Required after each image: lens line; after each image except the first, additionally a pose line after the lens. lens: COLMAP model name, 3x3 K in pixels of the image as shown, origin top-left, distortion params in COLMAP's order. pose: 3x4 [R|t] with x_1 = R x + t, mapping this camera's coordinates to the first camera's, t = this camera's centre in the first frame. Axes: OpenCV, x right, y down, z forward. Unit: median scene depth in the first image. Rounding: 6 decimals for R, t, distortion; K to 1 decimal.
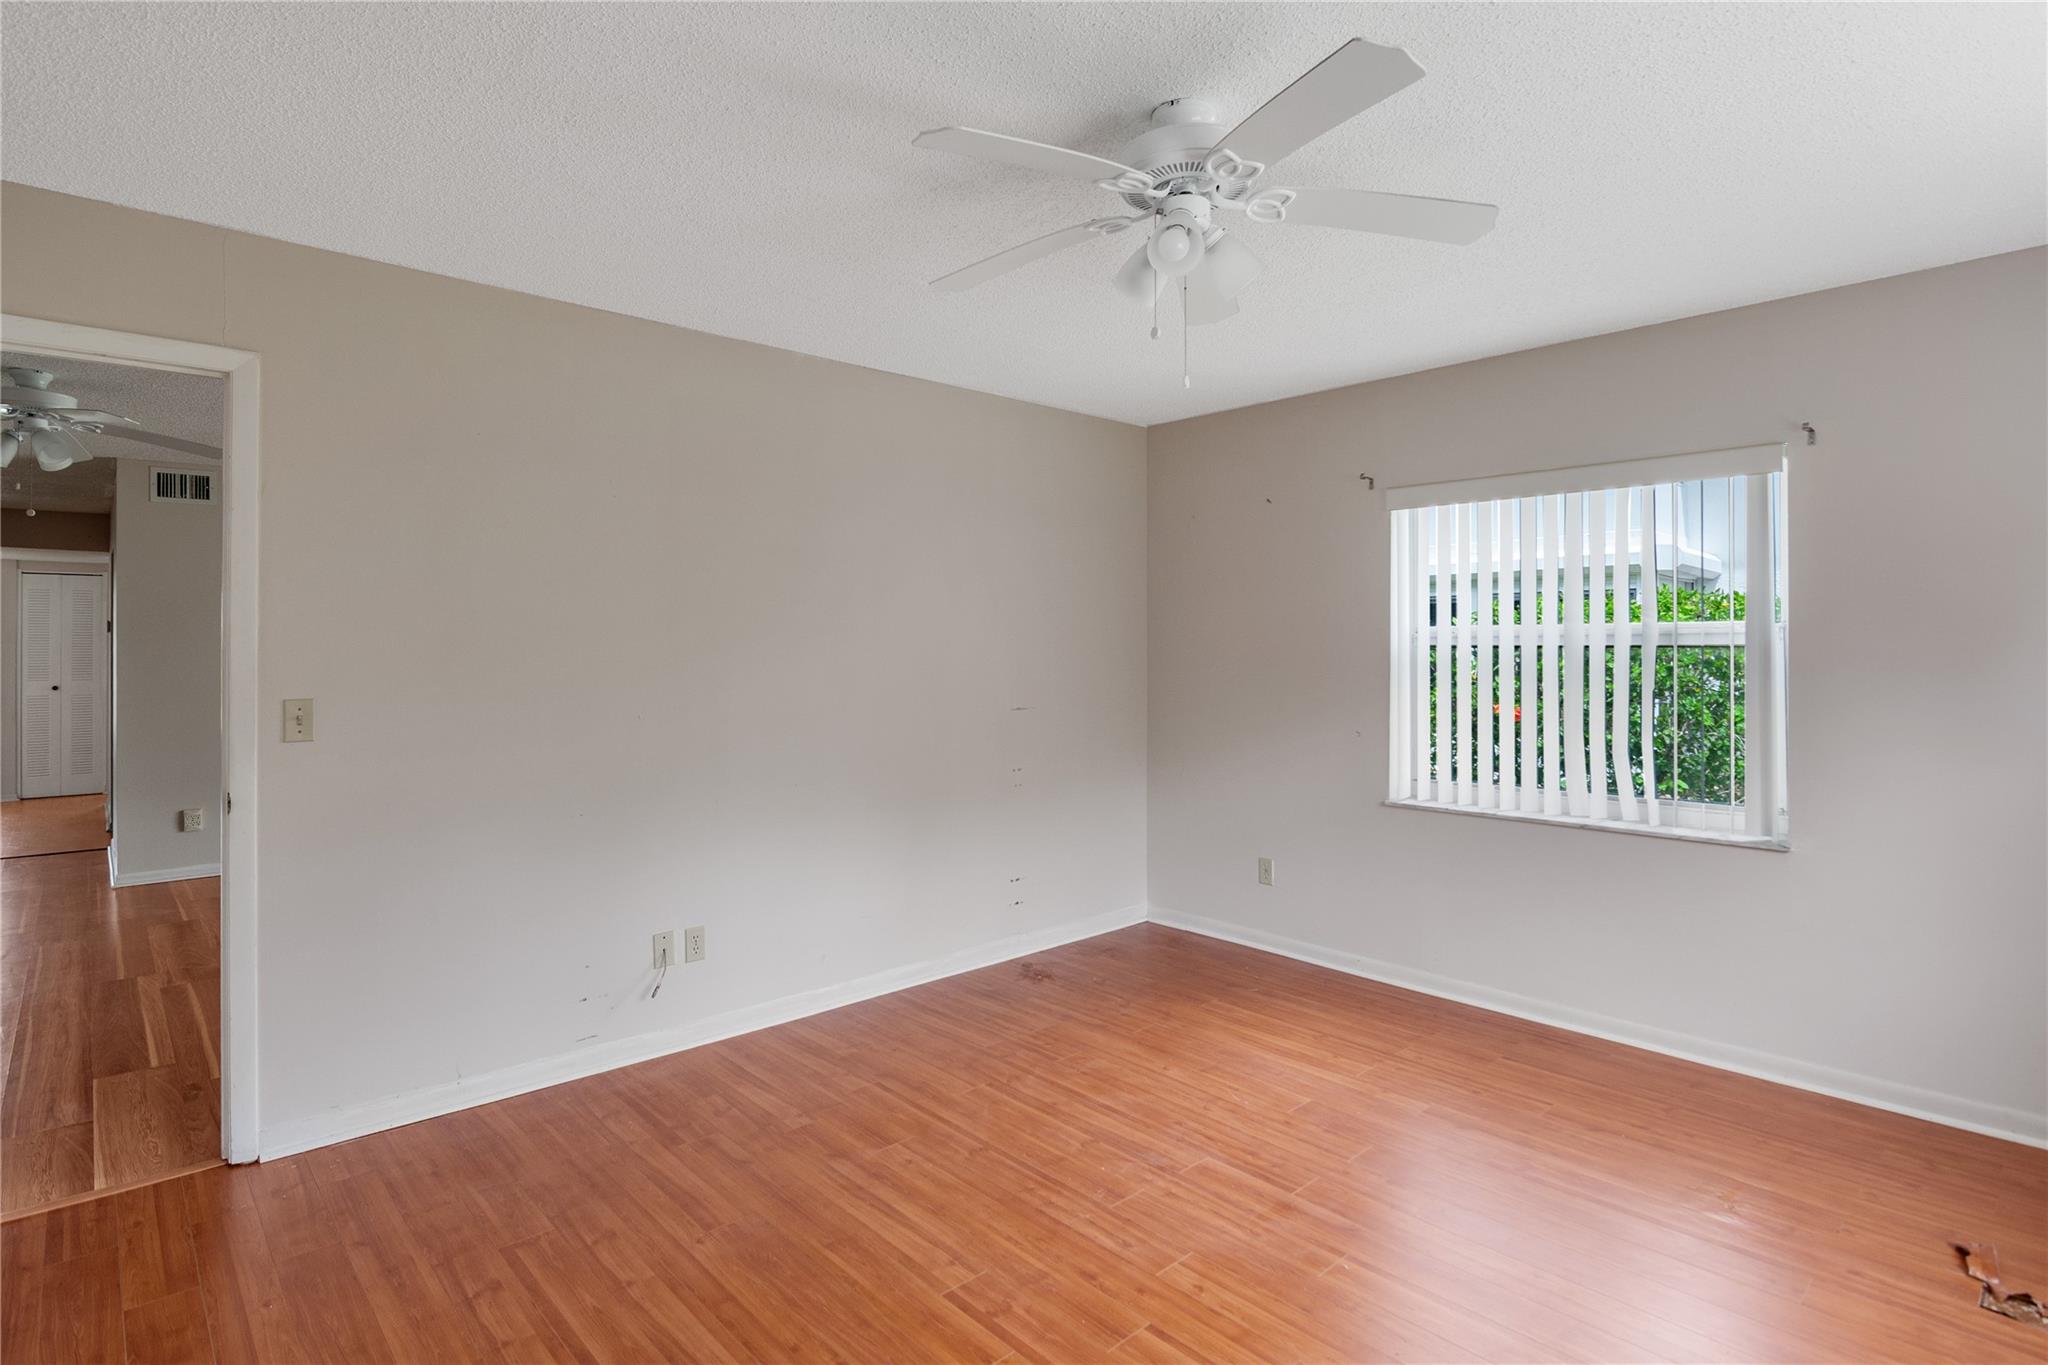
lens RADIAL K [[1041.5, 0, 1024.8], [0, 1041.5, 636.6], [0, 0, 1]] dist [-0.004622, -0.001078]
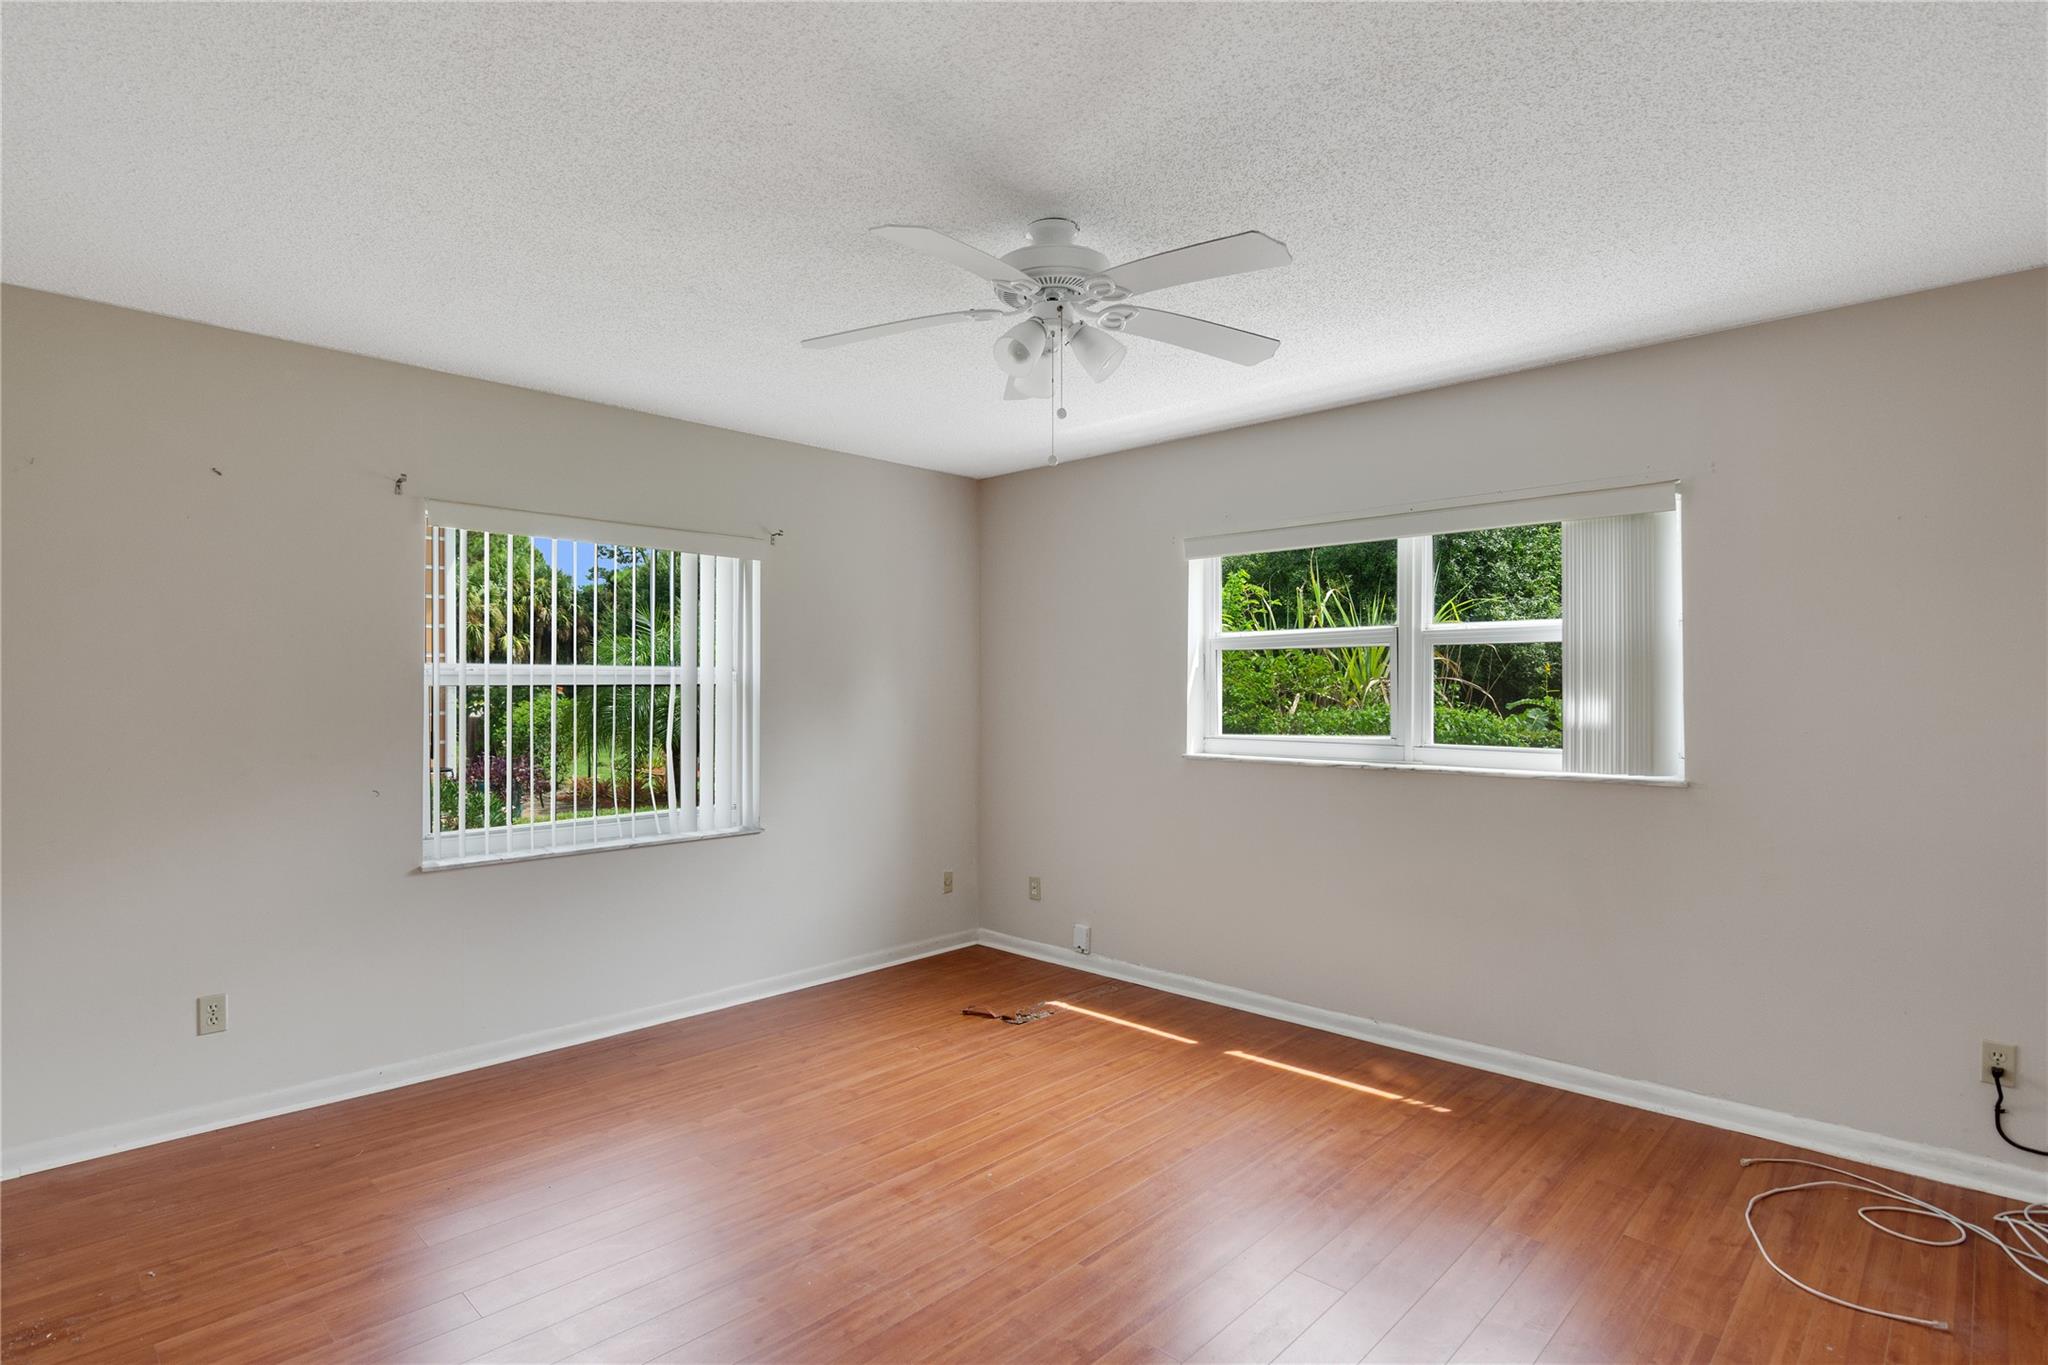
lens RADIAL K [[1019.5, 0, 1021.2], [0, 1019.5, 673.5], [0, 0, 1]] dist [-0.013258, -0.001172]
pose [[-0.063504, 0.016247, 0.997849, -0.825777], [-0.010504, 0.999801, -0.016947, 0.016055], [-0.997926, -0.011558, -0.063320, 0.925025]]
